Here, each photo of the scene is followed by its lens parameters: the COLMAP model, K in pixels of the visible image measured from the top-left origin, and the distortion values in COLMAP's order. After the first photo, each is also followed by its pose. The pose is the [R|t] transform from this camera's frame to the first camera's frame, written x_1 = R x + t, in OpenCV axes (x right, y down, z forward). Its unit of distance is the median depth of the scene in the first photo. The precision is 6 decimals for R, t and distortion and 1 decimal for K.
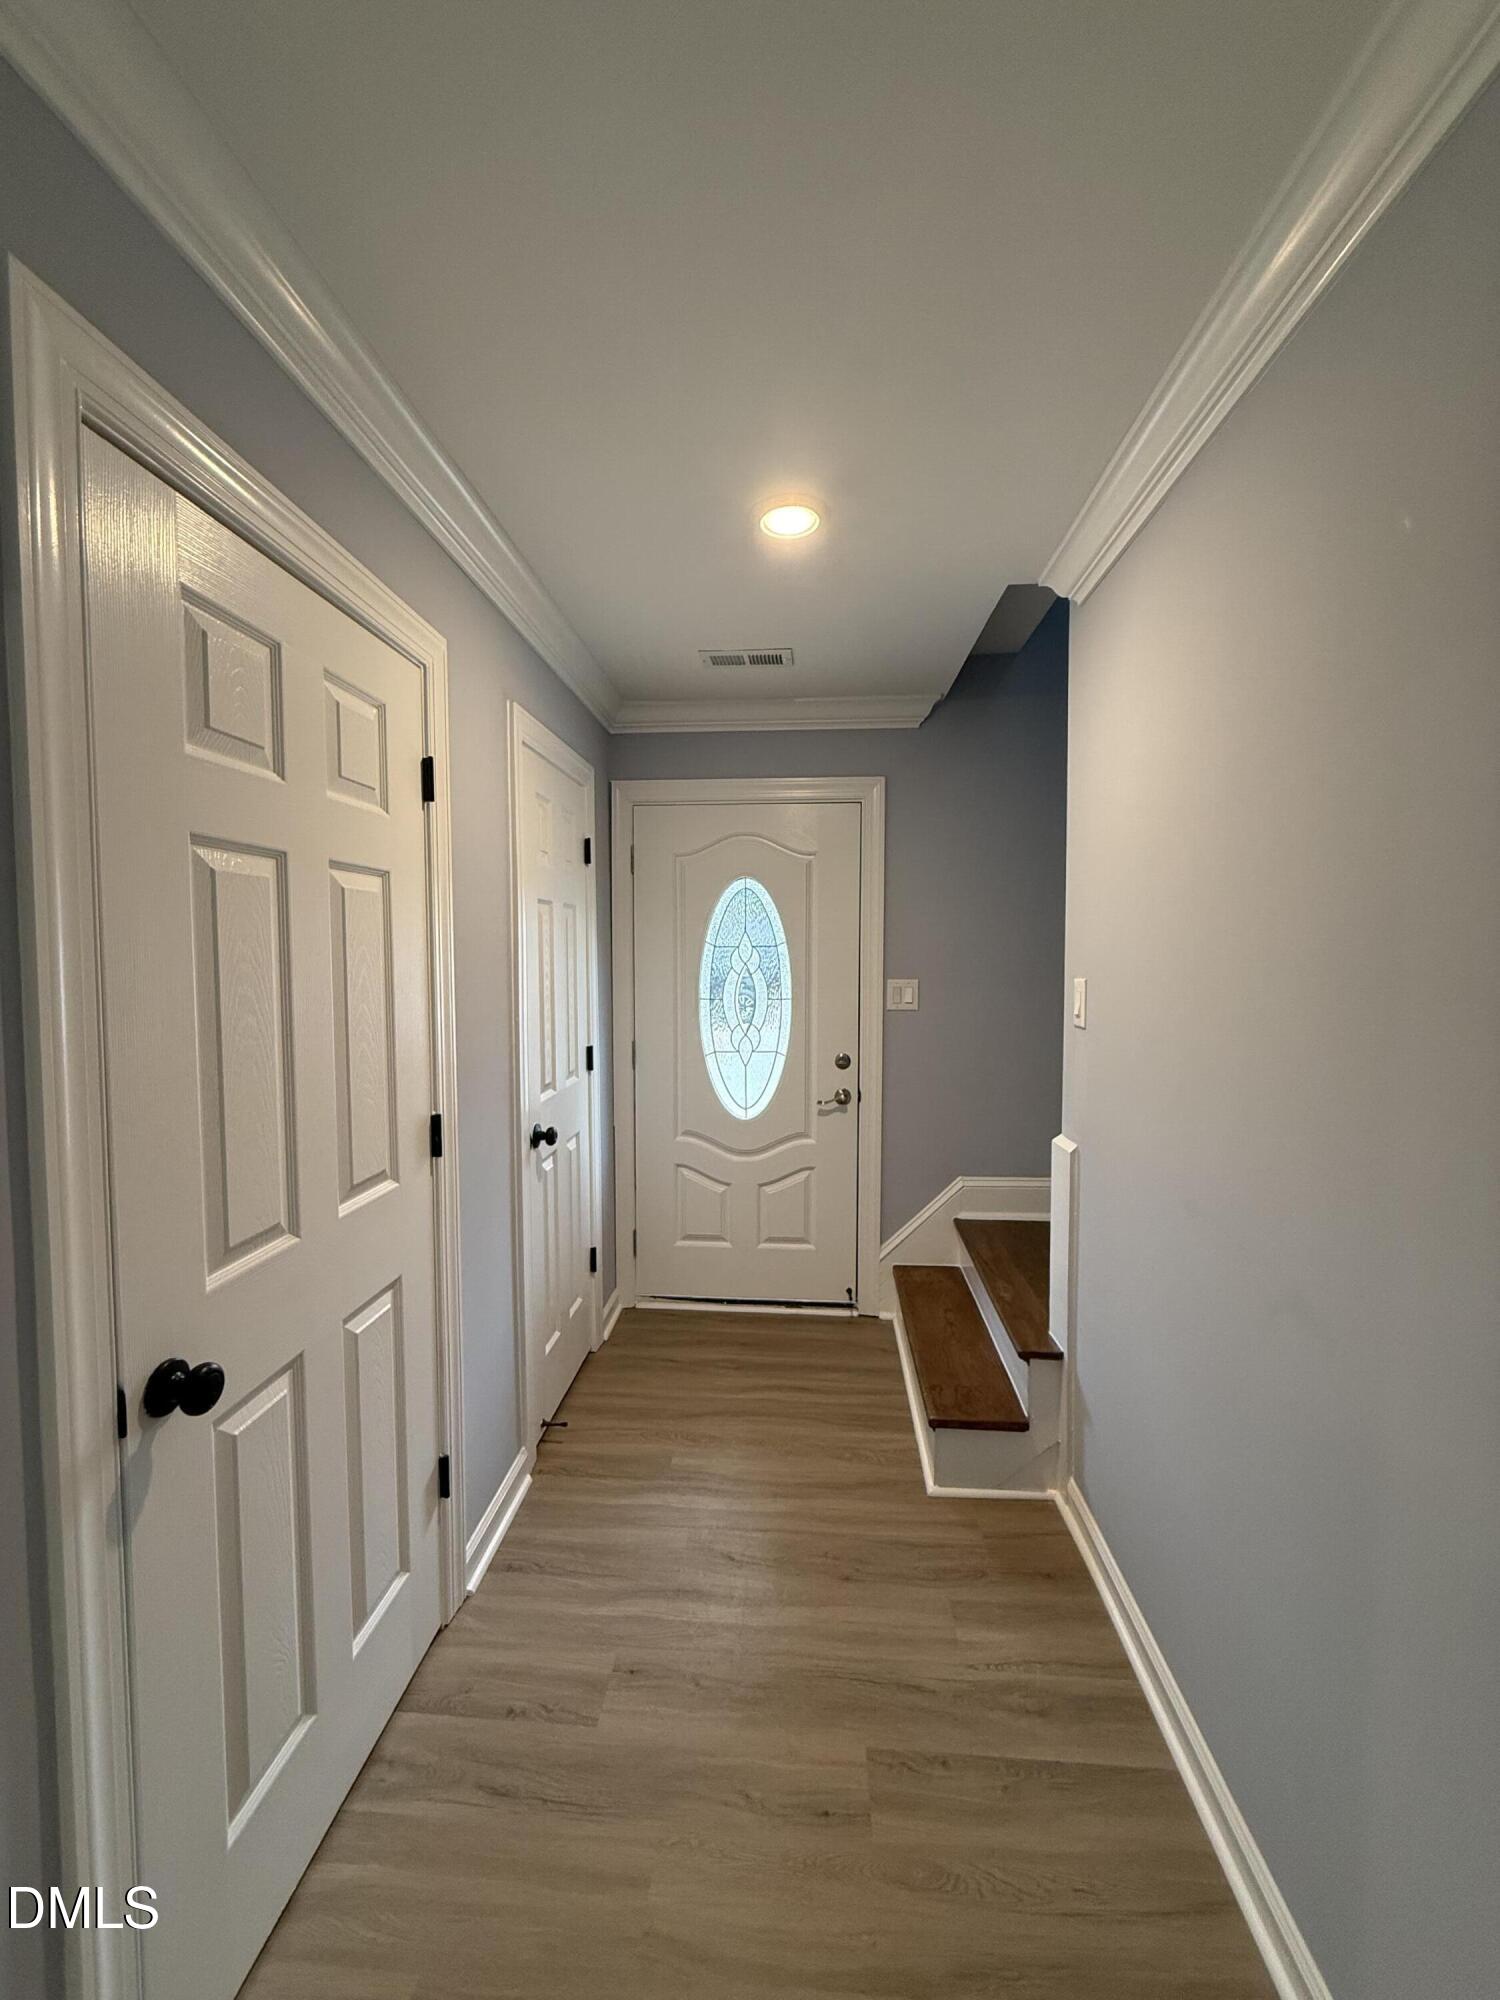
lens RADIAL K [[797.0, 0, 750.2], [0, 797.0, 993.3], [0, 0, 1]] dist [0.000572, 0.000367]
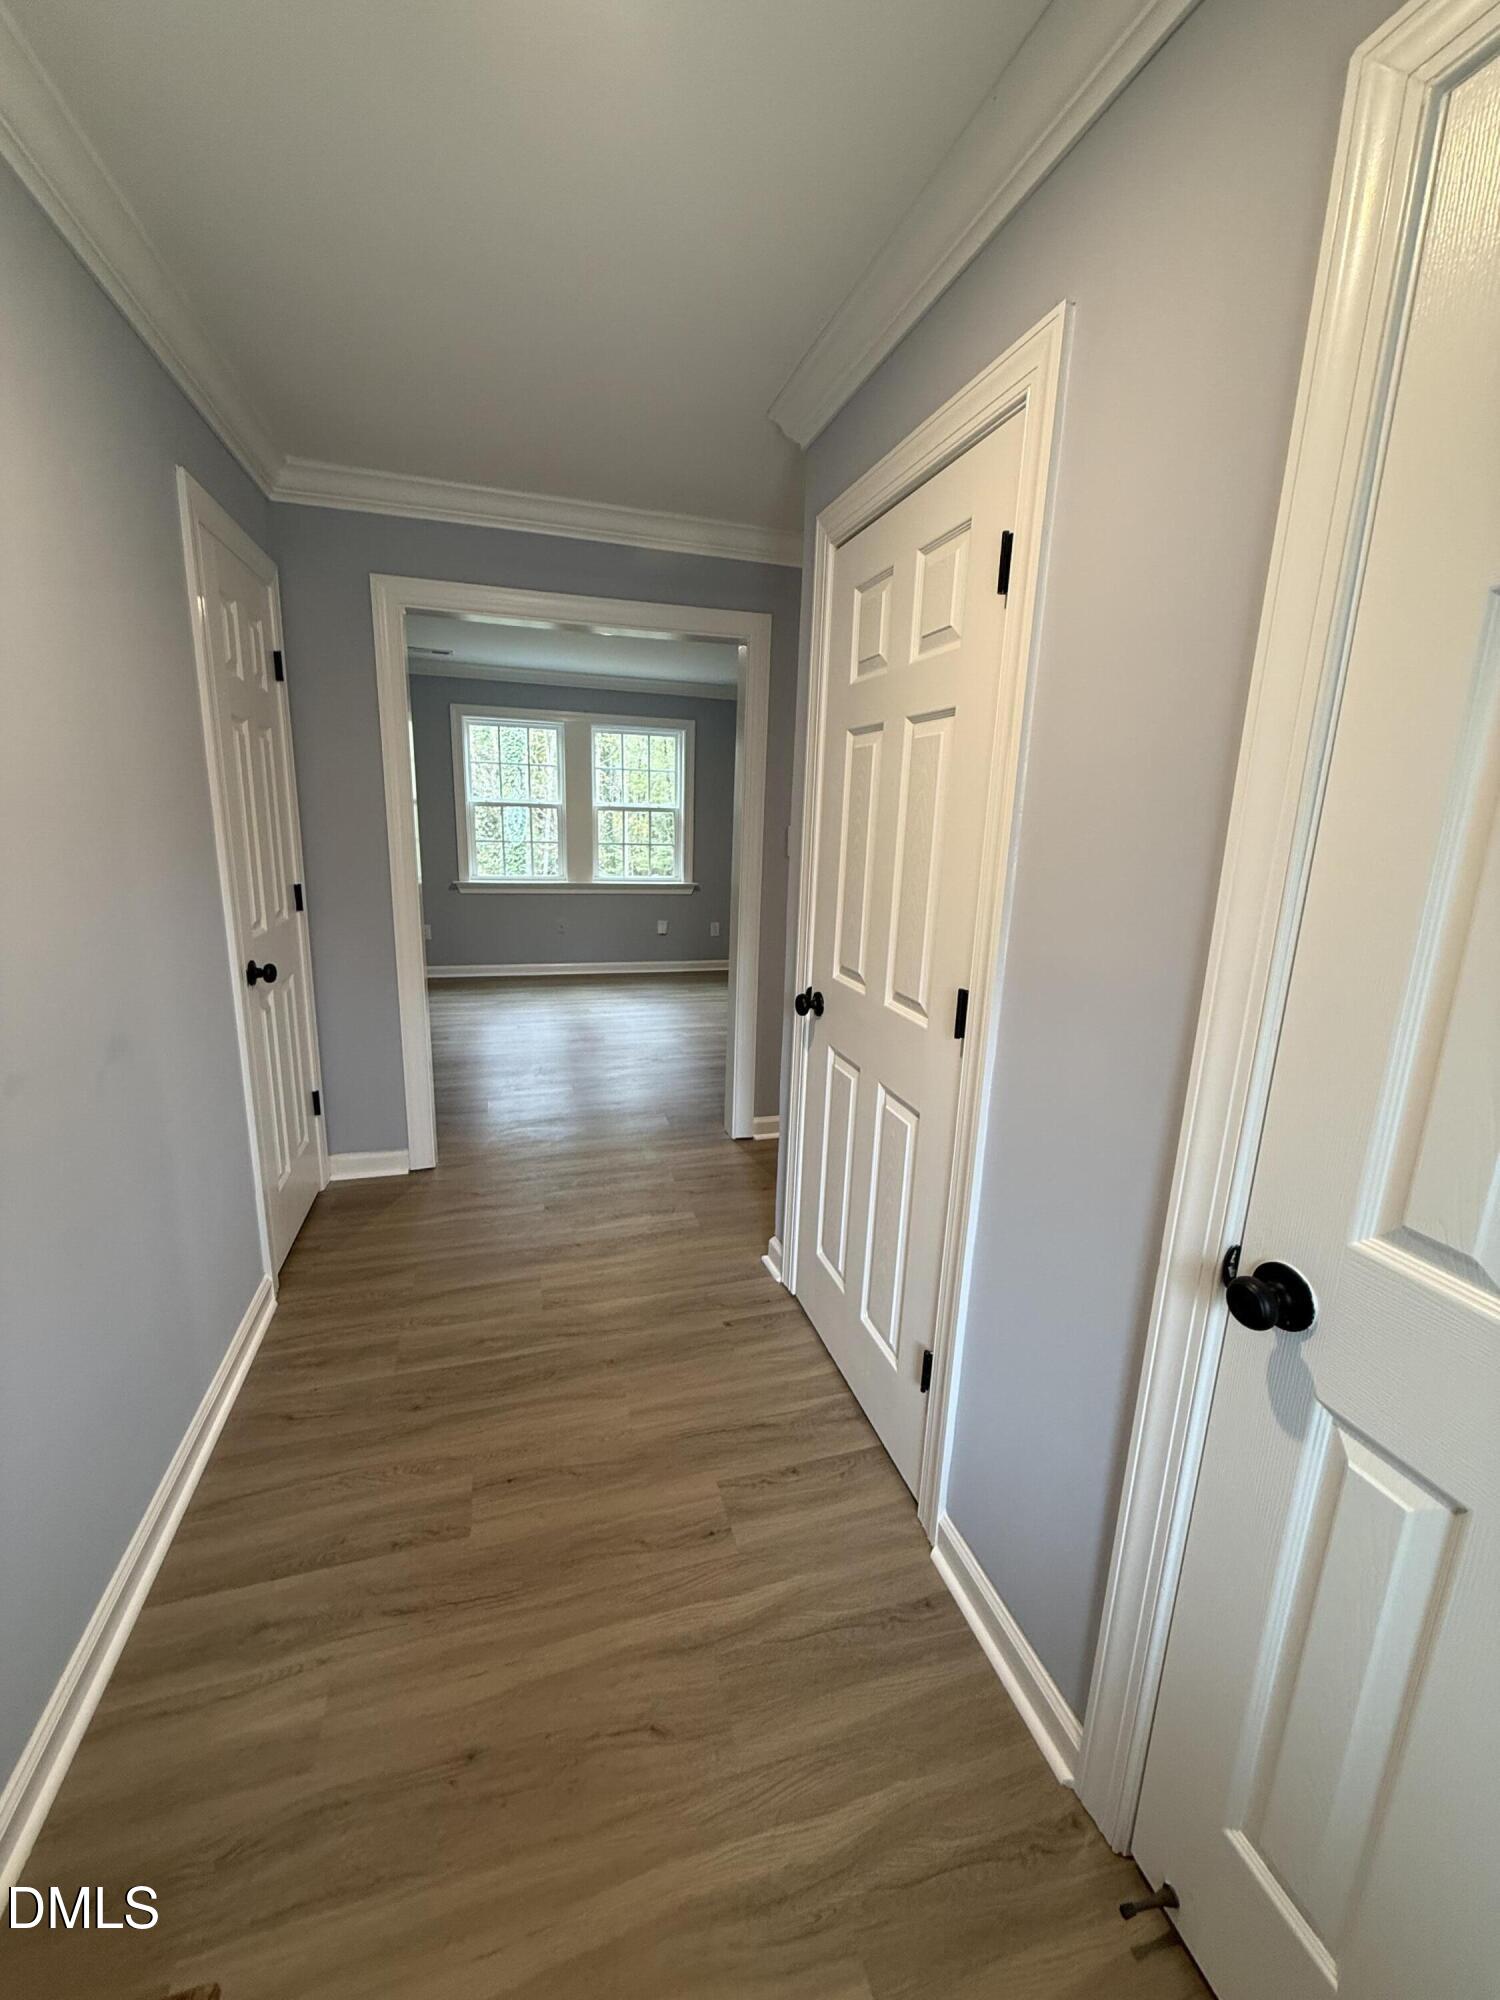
lens RADIAL K [[797.0, 0, 750.2], [0, 797.0, 993.3], [0, 0, 1]] dist [0.000572, 0.000367]
pose [[-0.934707, 0.053912, -0.351306, 0.121376], [-0.044467, 0.962924, 0.266084, -0.062160], [0.352626, 0.264332, -0.897654, 1.779657]]
